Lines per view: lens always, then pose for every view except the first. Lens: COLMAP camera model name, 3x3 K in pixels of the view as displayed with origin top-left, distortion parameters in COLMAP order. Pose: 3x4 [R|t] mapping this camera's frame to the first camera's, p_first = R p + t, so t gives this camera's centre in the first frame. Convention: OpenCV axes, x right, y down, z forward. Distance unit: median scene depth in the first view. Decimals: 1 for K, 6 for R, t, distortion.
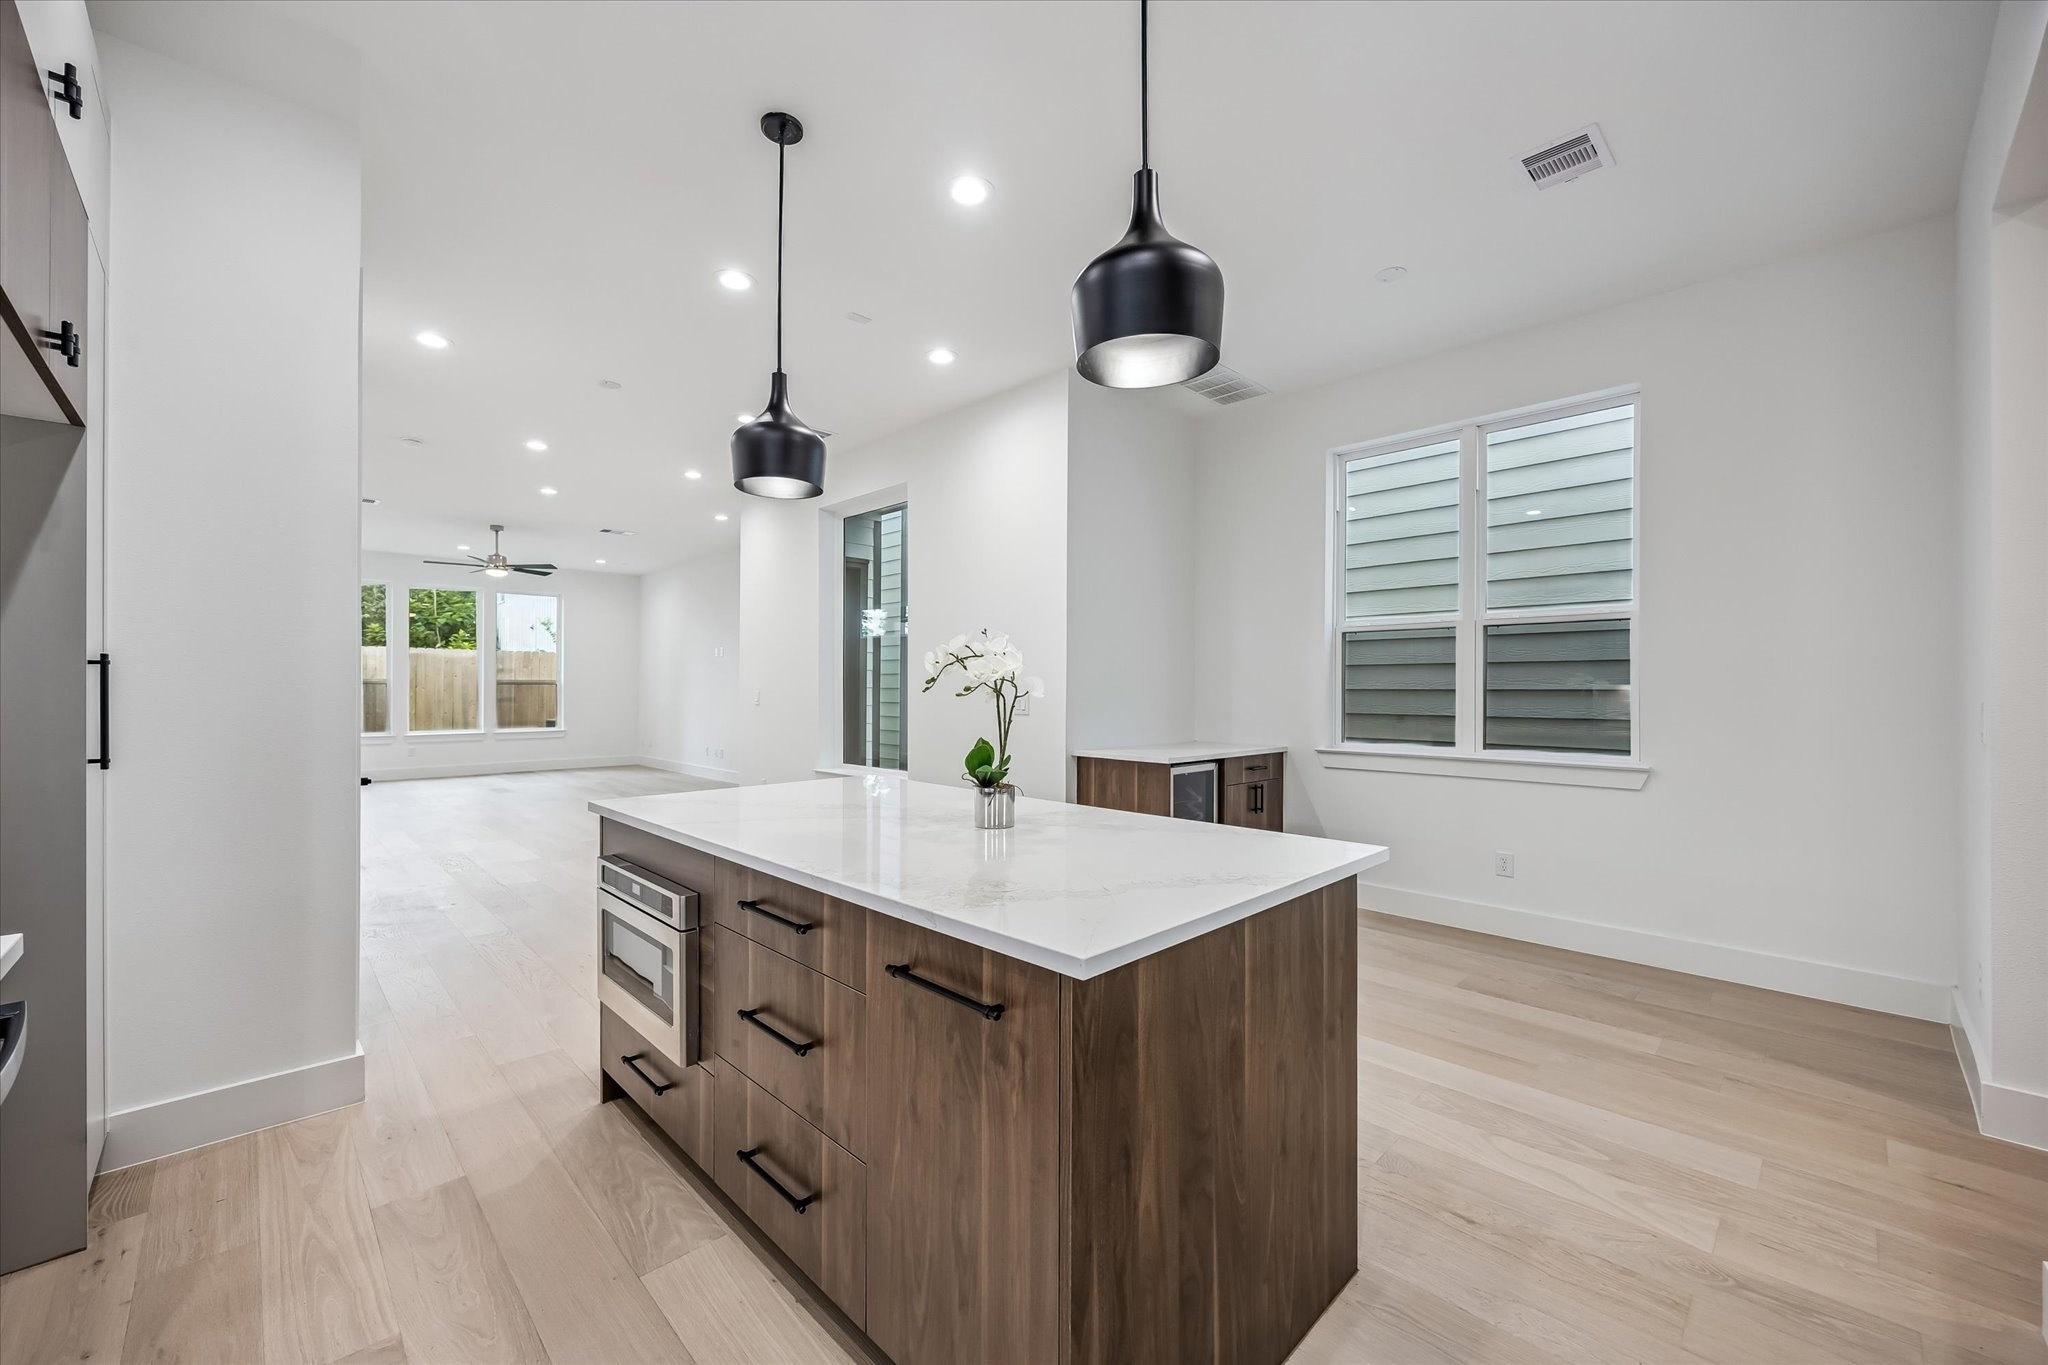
lens RADIAL K [[792.4, 0, 1022.4], [0, 792.4, 688.3], [0, 0, 1]] dist [0.001247, 0.000138]
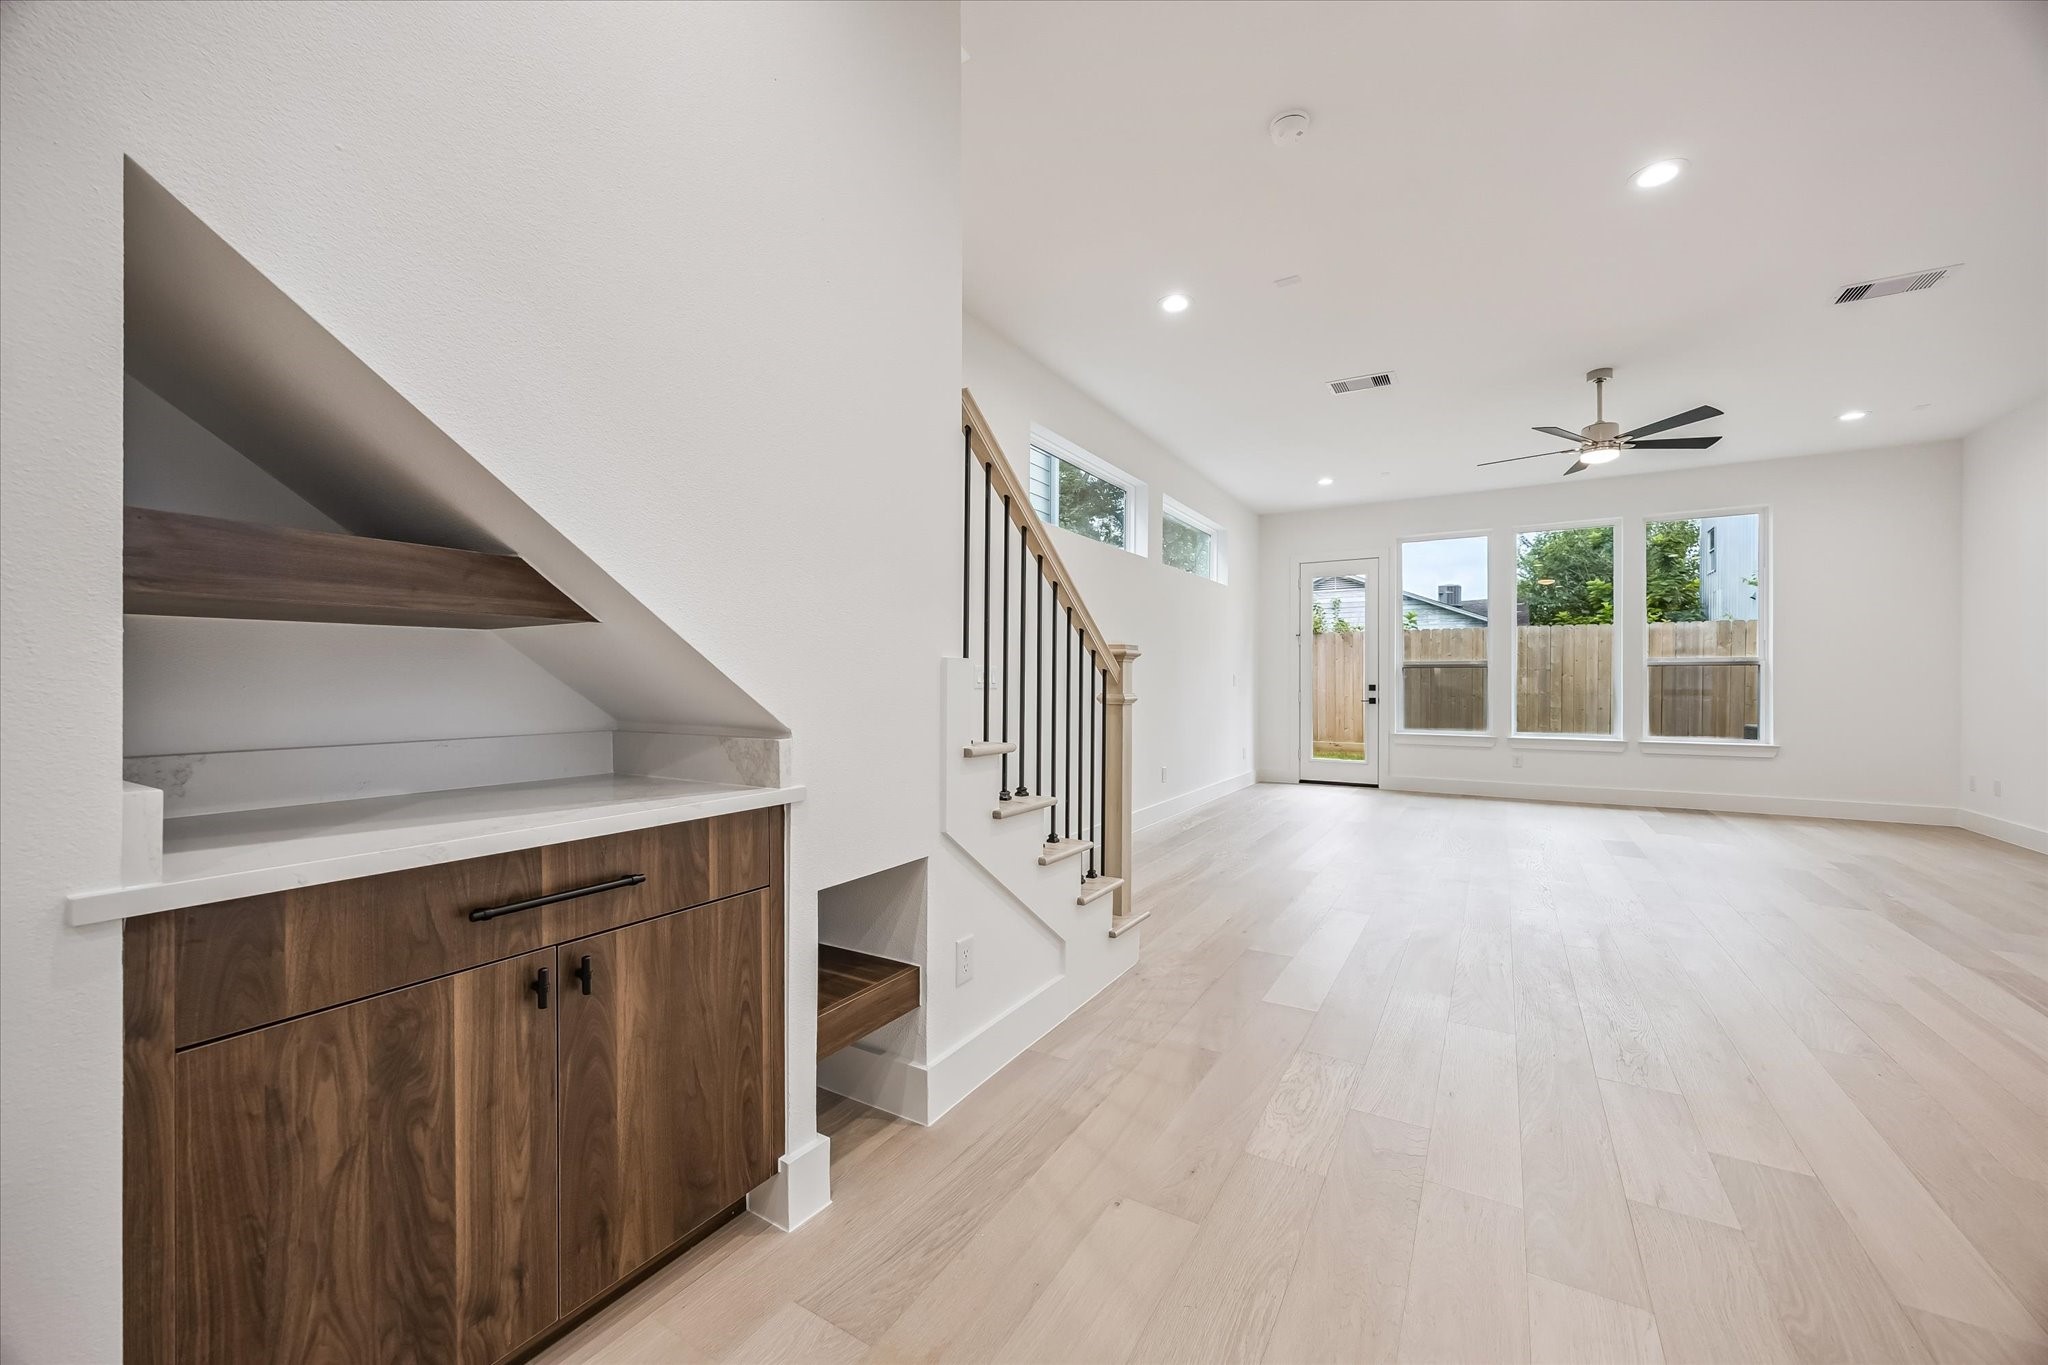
lens RADIAL K [[788.4, 0, 1024.0], [0, 788.4, 682.5], [0, 0, 1]] dist [0.000258, 0.000177]
pose [[0.250857, 0.004123, -0.968015, -0.822943], [-0.004164, 0.999986, 0.003180, 0.037989], [0.968015, 0.003233, 0.250870, 1.682294]]
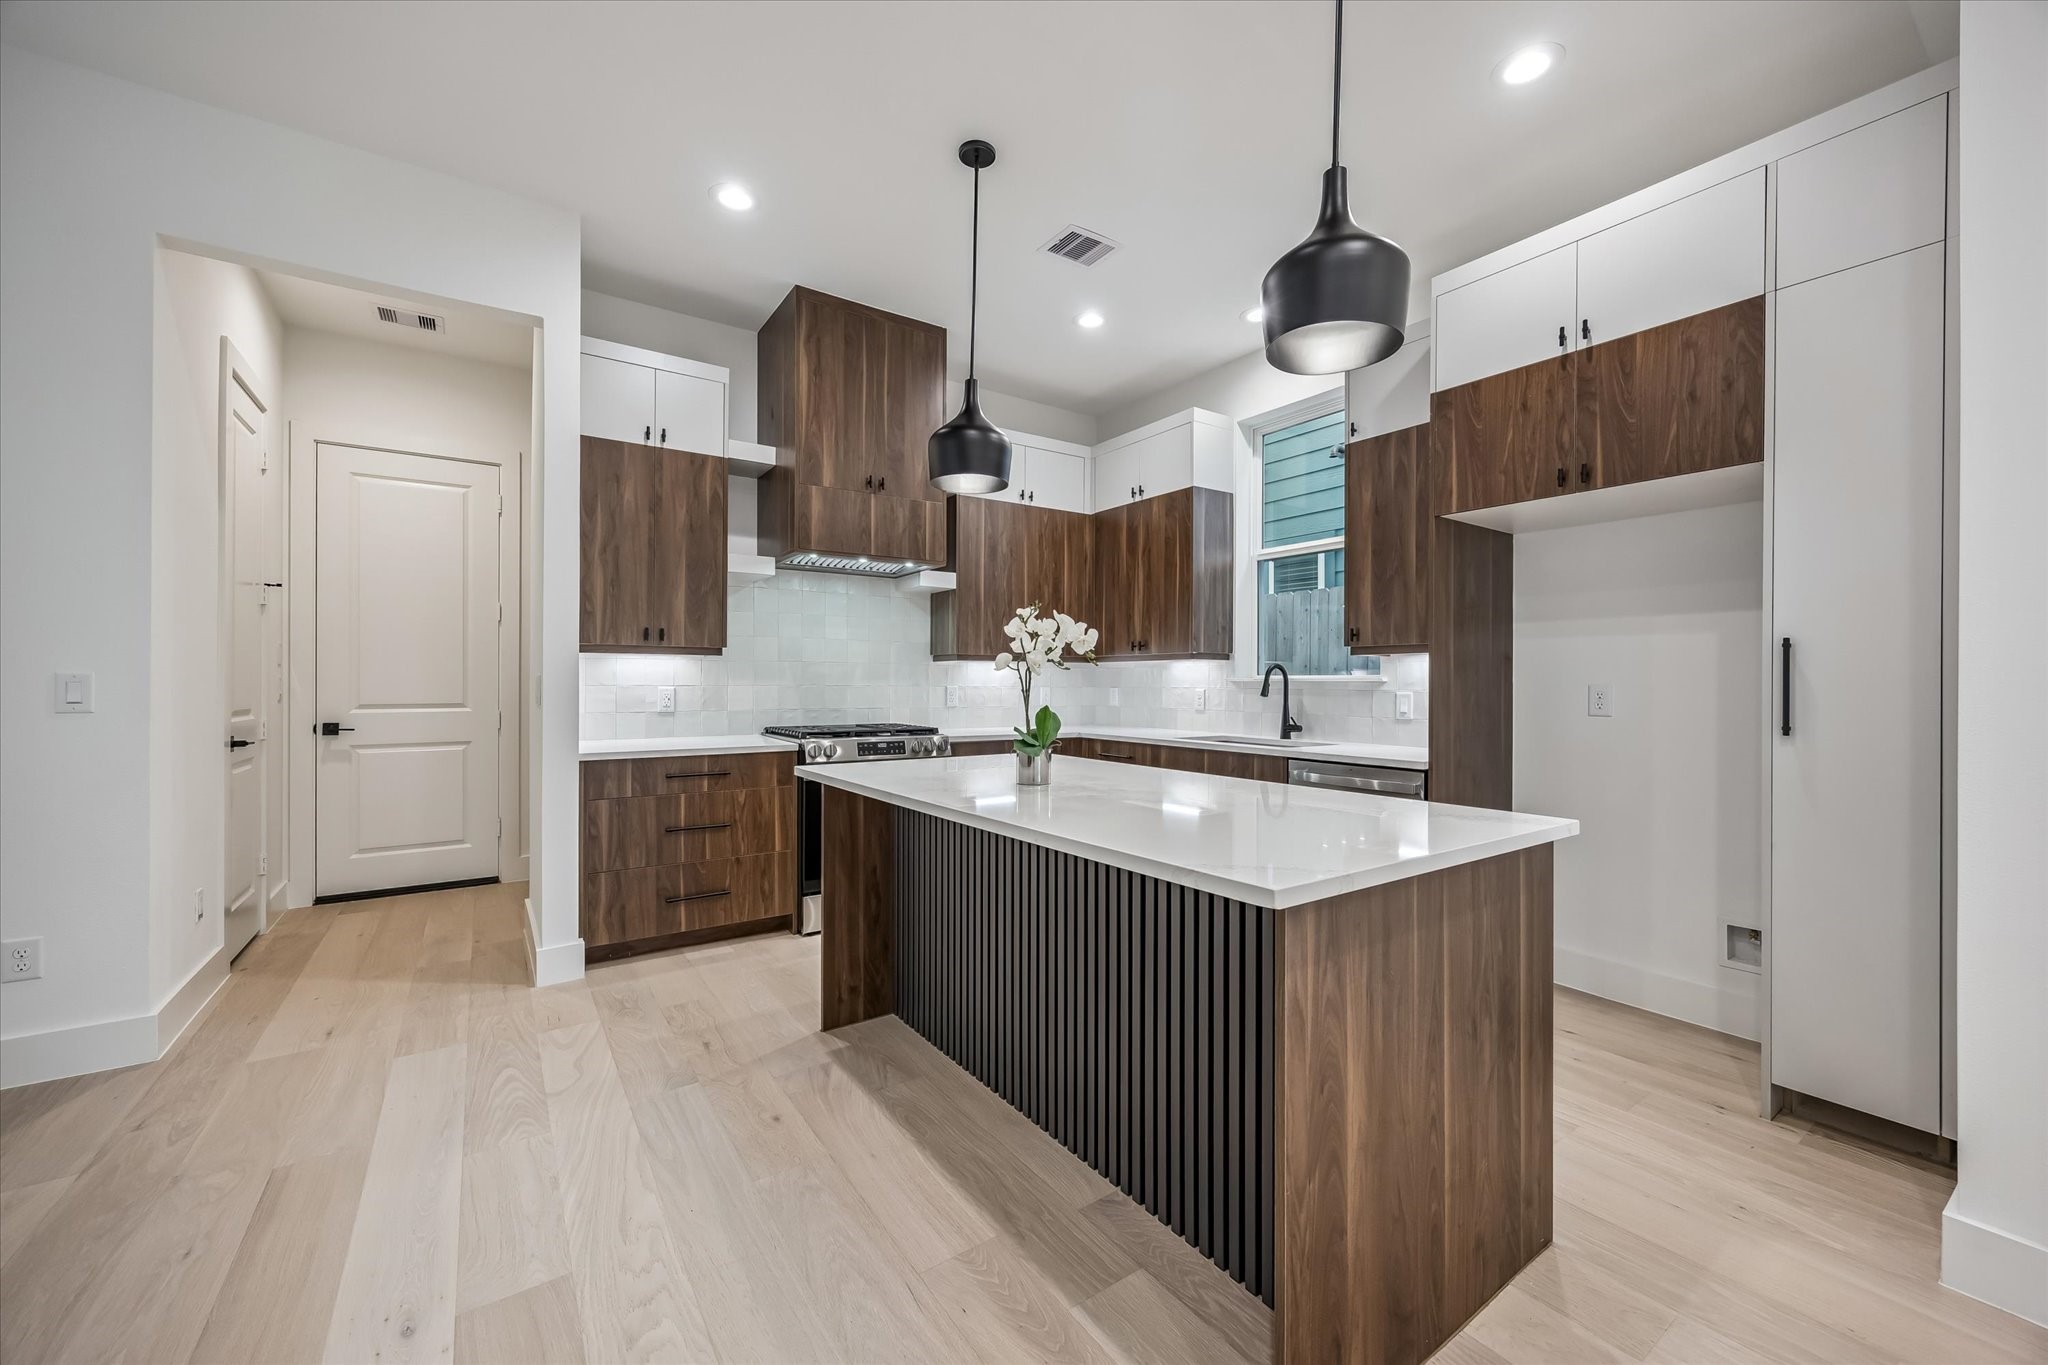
lens RADIAL K [[788.4, 0, 1024.0], [0, 788.4, 682.5], [0, 0, 1]] dist [0.000258, 0.000177]
pose [[-0.985525, -0.005692, 0.169436, -0.164387], [-0.005983, 0.999981, -0.001206, 0.018861], [-0.169426, -0.002202, -0.985540, 1.654518]]
